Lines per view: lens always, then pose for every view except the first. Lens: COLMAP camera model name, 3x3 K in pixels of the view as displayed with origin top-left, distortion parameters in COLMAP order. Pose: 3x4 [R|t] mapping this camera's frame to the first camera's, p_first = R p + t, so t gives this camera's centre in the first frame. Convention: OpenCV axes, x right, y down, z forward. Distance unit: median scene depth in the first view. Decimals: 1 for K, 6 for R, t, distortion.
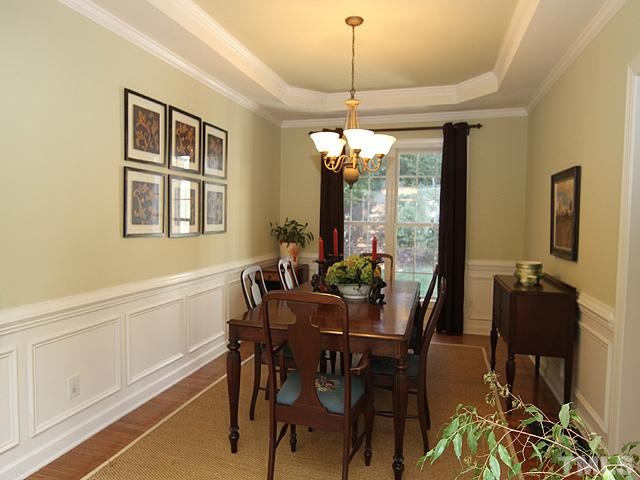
lens RADIAL K [[411.1, 0, 319.1], [0, 411.1, 236.6], [0, 0, 1]] dist [-0.007629, -0.001271]
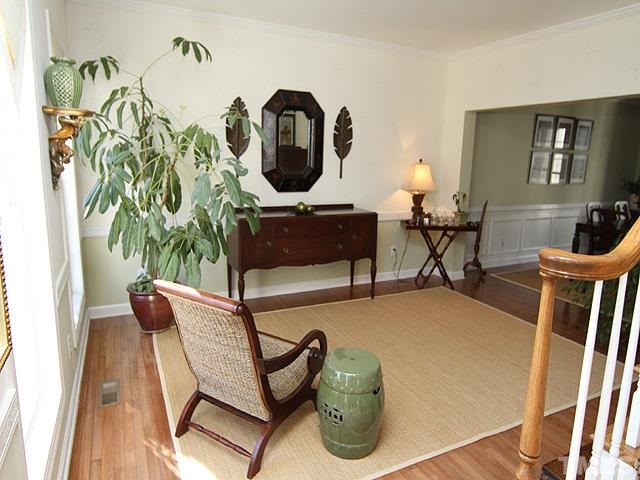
lens RADIAL K [[411.1, 0, 319.4], [0, 411.1, 233.8], [0, 0, 1]] dist [-0.007629, -0.001271]
pose [[0.679926, 0.136227, -0.720516, 0.271106], [-0.048213, 0.988771, 0.141449, 0.005362], [0.731694, -0.061437, 0.678859, -0.932322]]
